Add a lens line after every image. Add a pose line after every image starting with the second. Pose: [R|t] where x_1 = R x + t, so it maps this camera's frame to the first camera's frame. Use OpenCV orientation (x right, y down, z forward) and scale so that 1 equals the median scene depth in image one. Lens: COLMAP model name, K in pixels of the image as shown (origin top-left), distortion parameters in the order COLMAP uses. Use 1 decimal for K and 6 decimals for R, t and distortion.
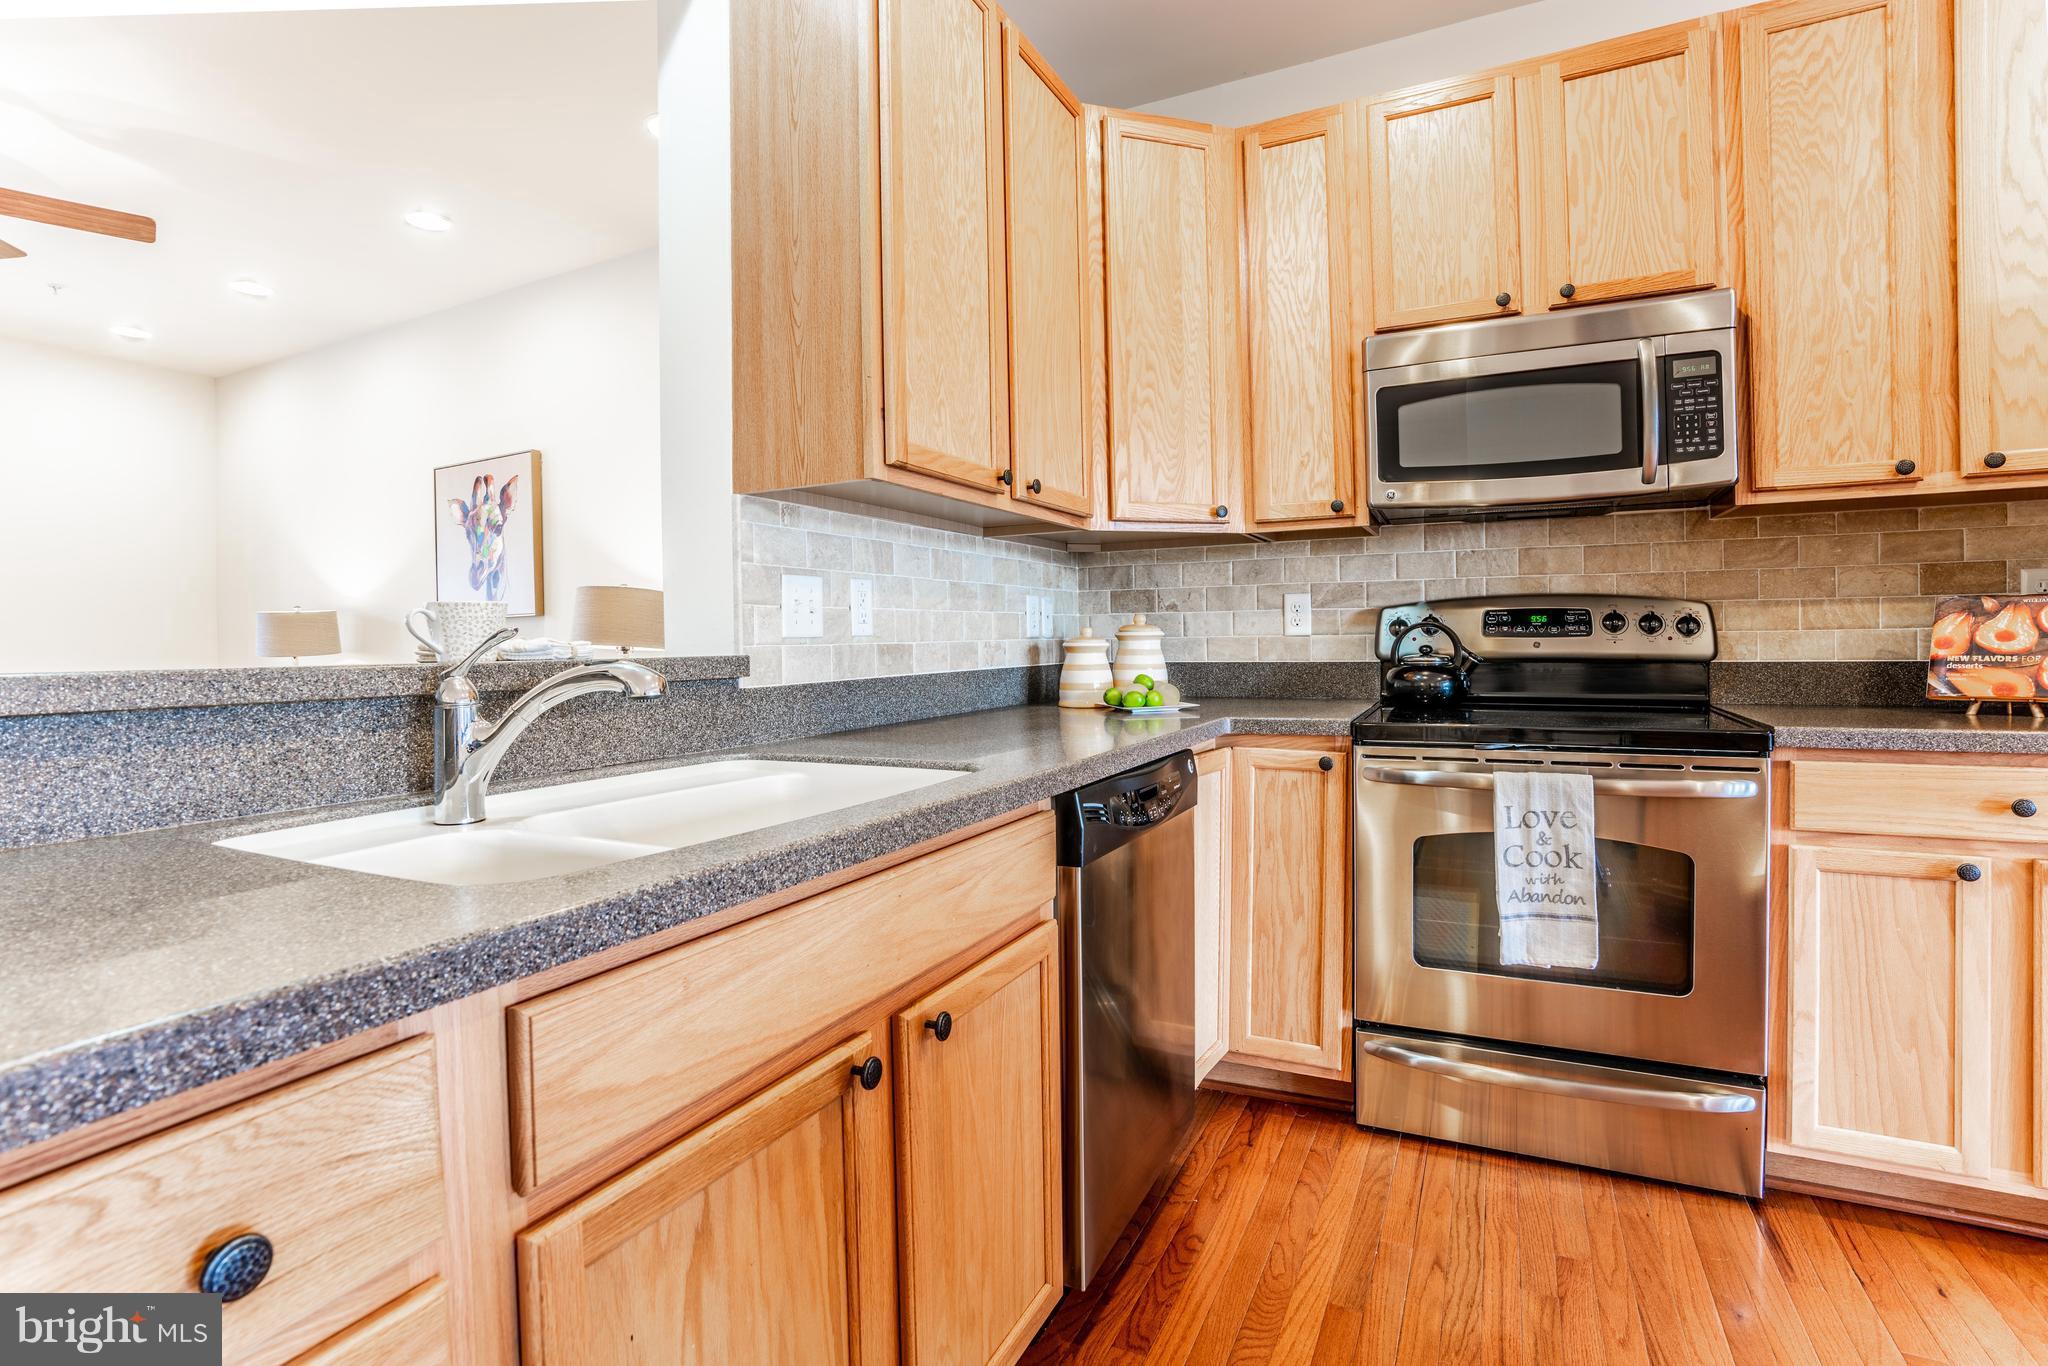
lens RADIAL K [[971.9, 0, 1011.1], [0, 971.9, 647.0], [0, 0, 1]] dist [-0.064311, 0.026112]
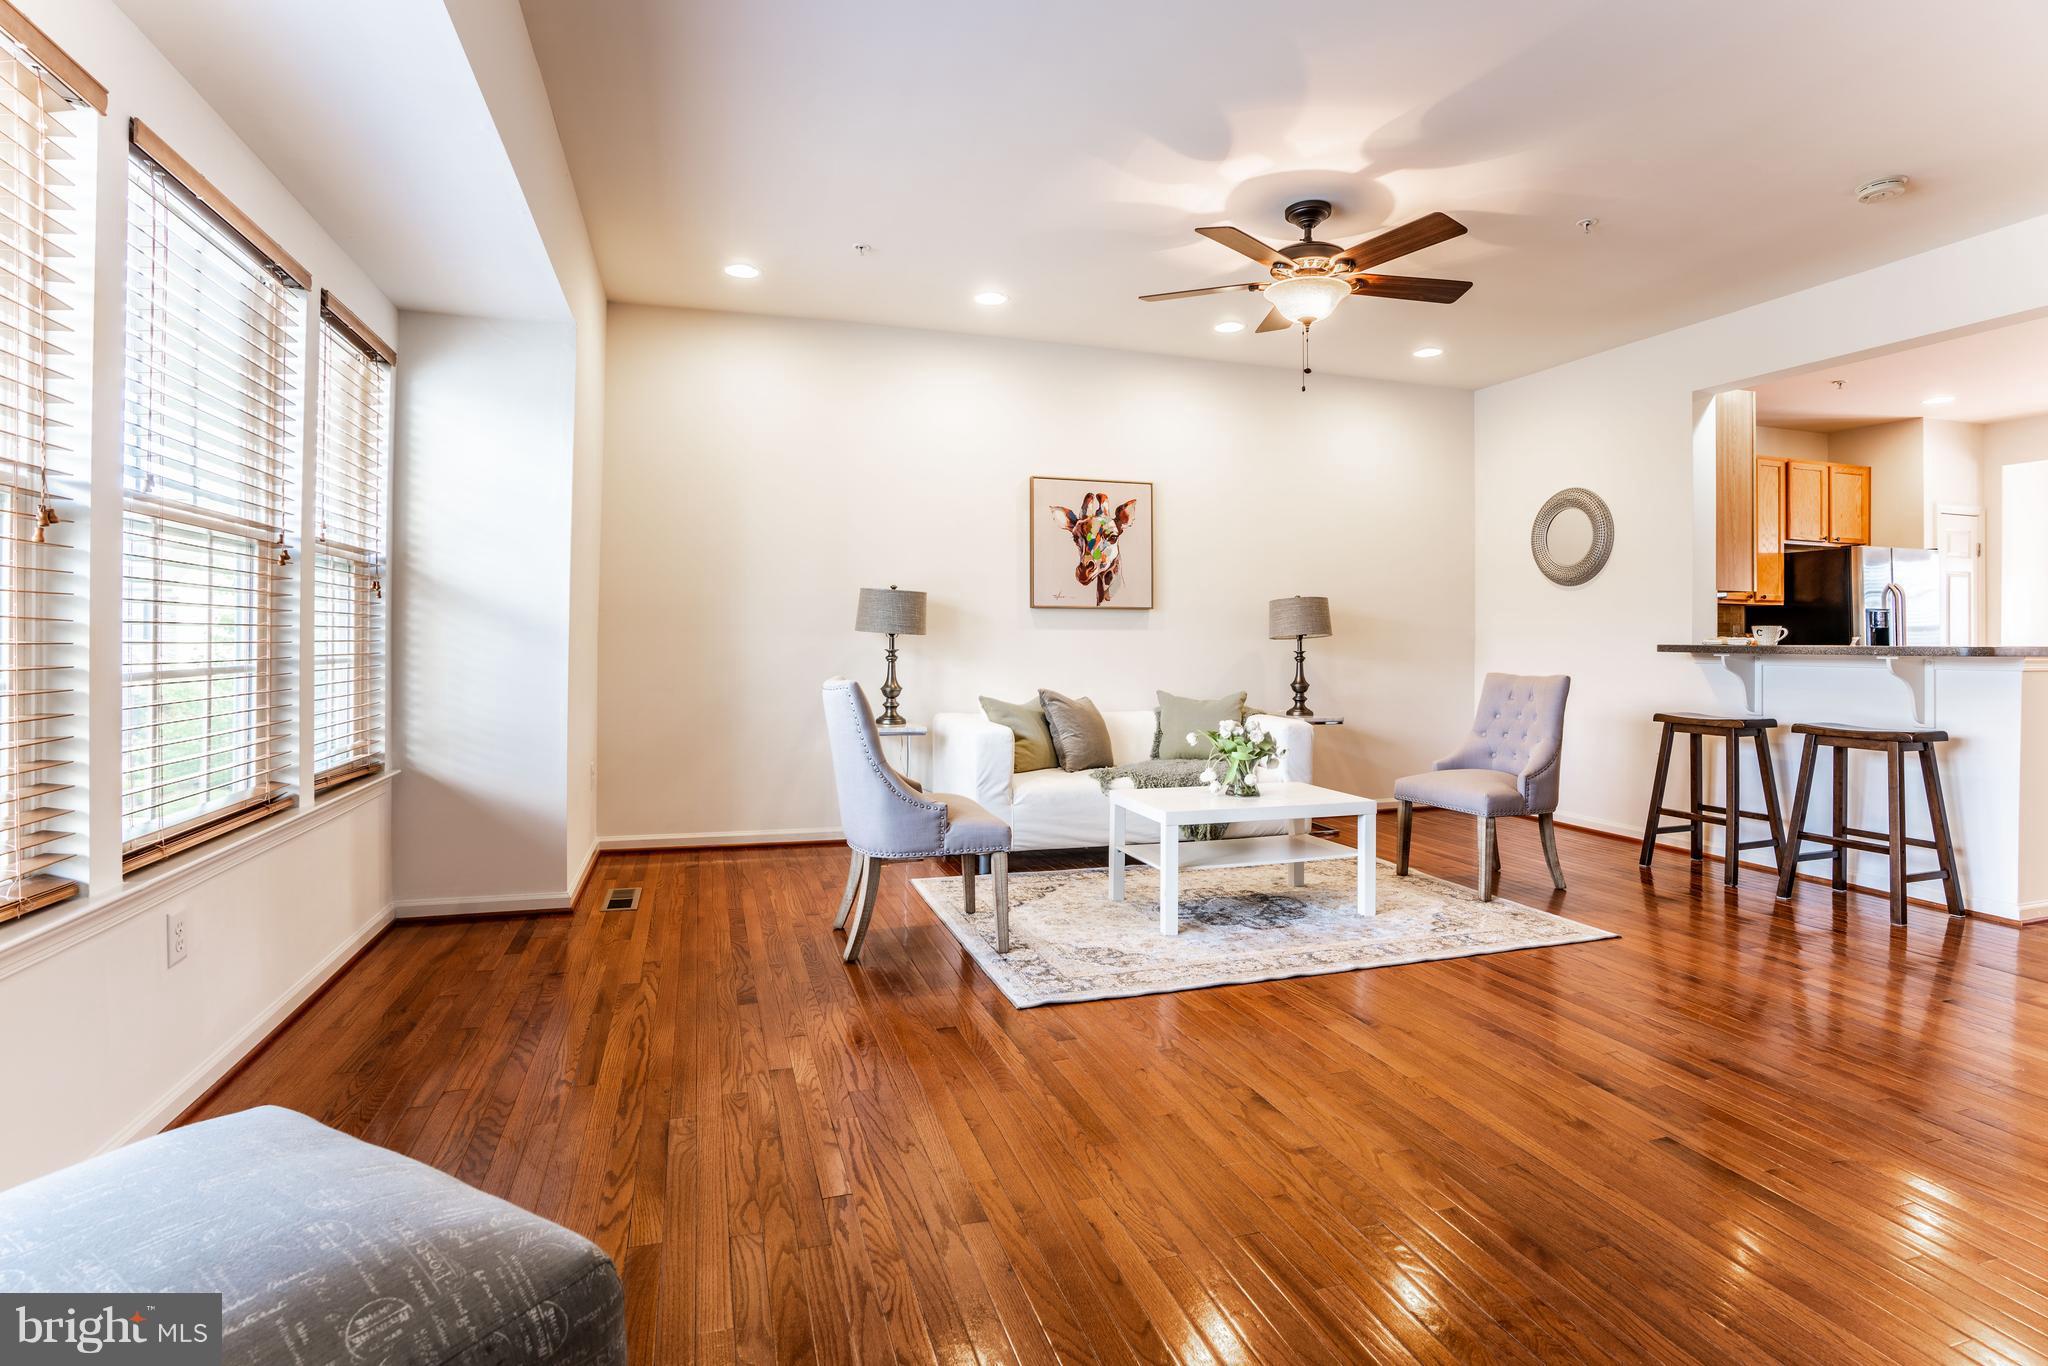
lens RADIAL K [[989.6, 0, 1015.6], [0, 989.6, 621.7], [0, 0, 1]] dist [-0.067196, 0.028992]
pose [[0.708673, 0.028826, 0.704948, -3.441693], [-0.018876, 0.999582, -0.021899, 0.037576], [-0.705285, 0.002212, 0.708920, 0.376359]]
